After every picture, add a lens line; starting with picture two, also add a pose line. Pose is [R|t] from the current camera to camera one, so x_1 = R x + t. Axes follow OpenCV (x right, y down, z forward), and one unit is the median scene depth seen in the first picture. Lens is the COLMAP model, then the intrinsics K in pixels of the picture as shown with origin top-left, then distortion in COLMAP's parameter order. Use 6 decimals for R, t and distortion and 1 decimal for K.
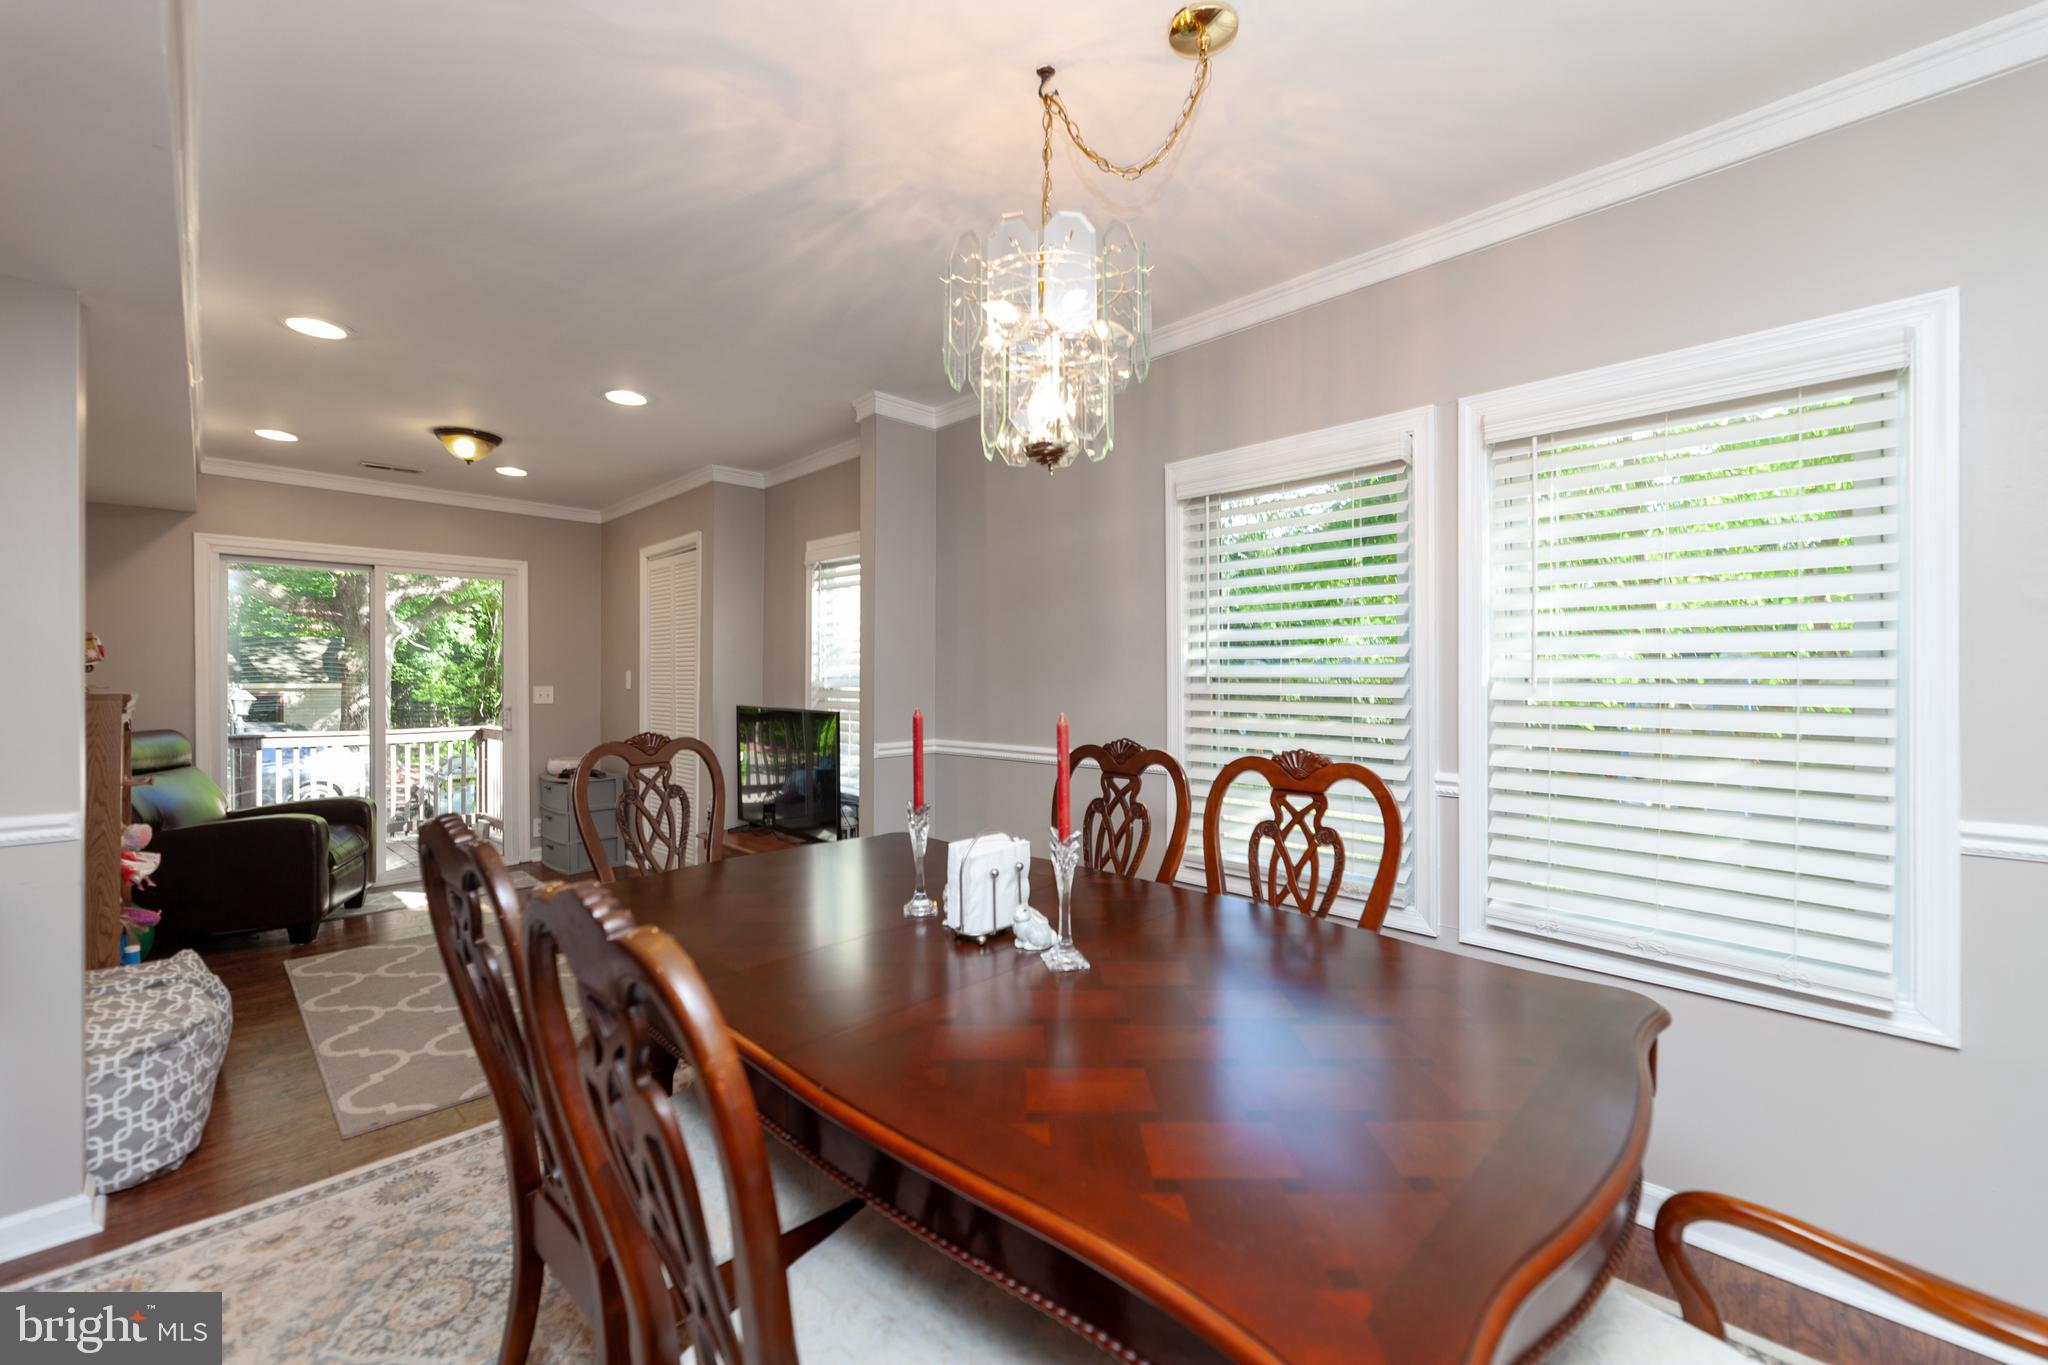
lens RADIAL K [[827.6, 0, 1031.9], [0, 827.6, 664.2], [0, 0, 1]] dist [0.000551, -0.000277]
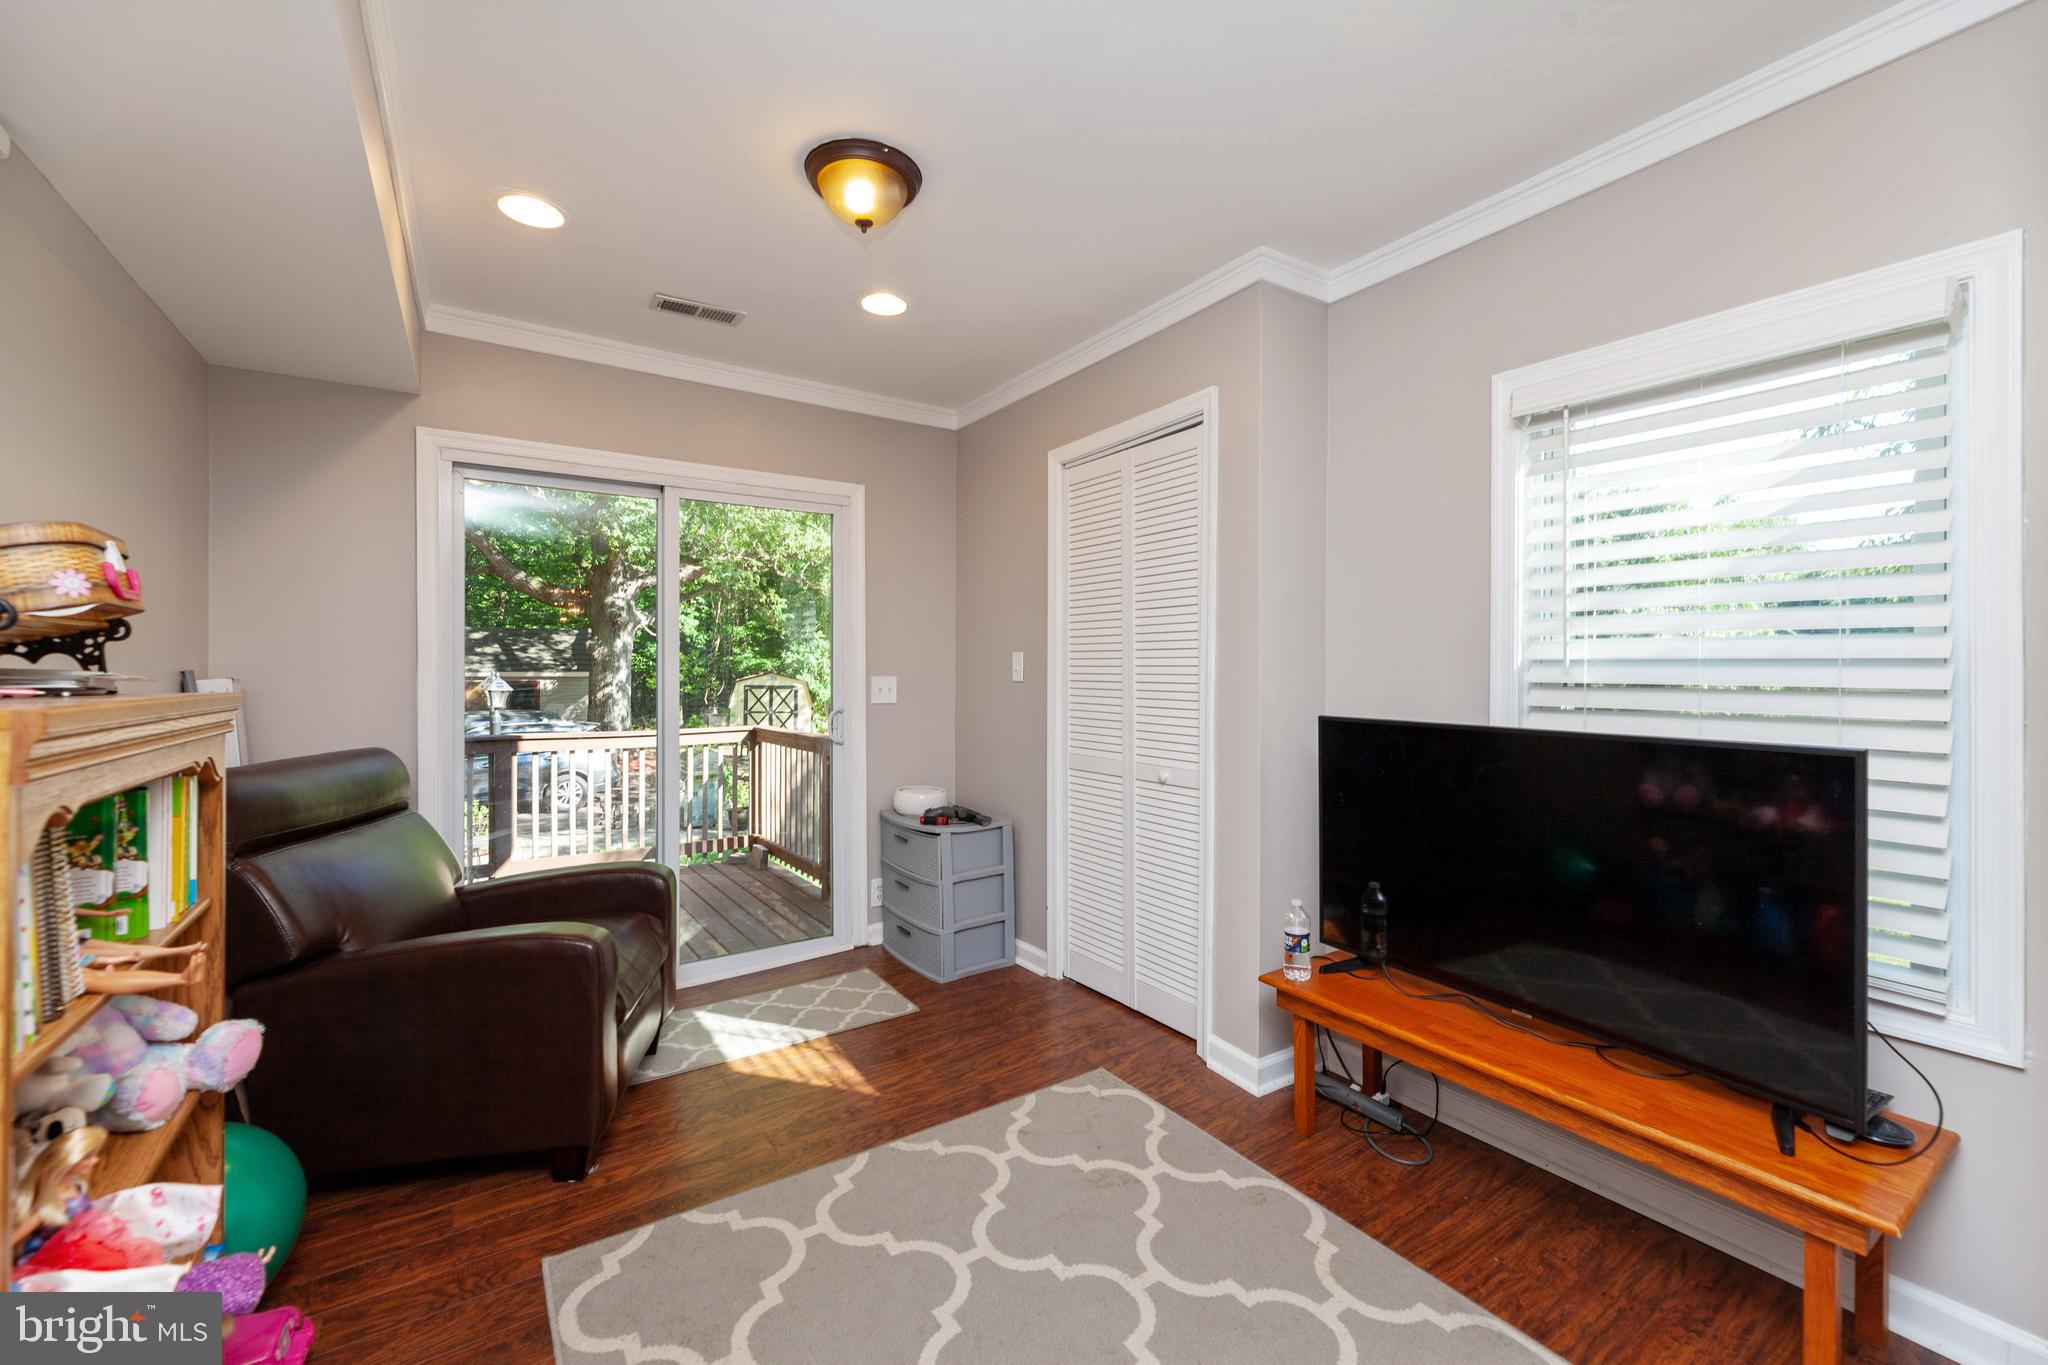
lens RADIAL K [[827.6, 0, 1031.4], [0, 827.6, 655.8], [0, 0, 1]] dist [0.000551, -0.000277]
pose [[0.980209, -0.000164, -0.197965, -0.211565], [0.000323, 1.000000, 0.000775, 0.006044], [0.197965, -0.000824, 0.980209, 0.233389]]
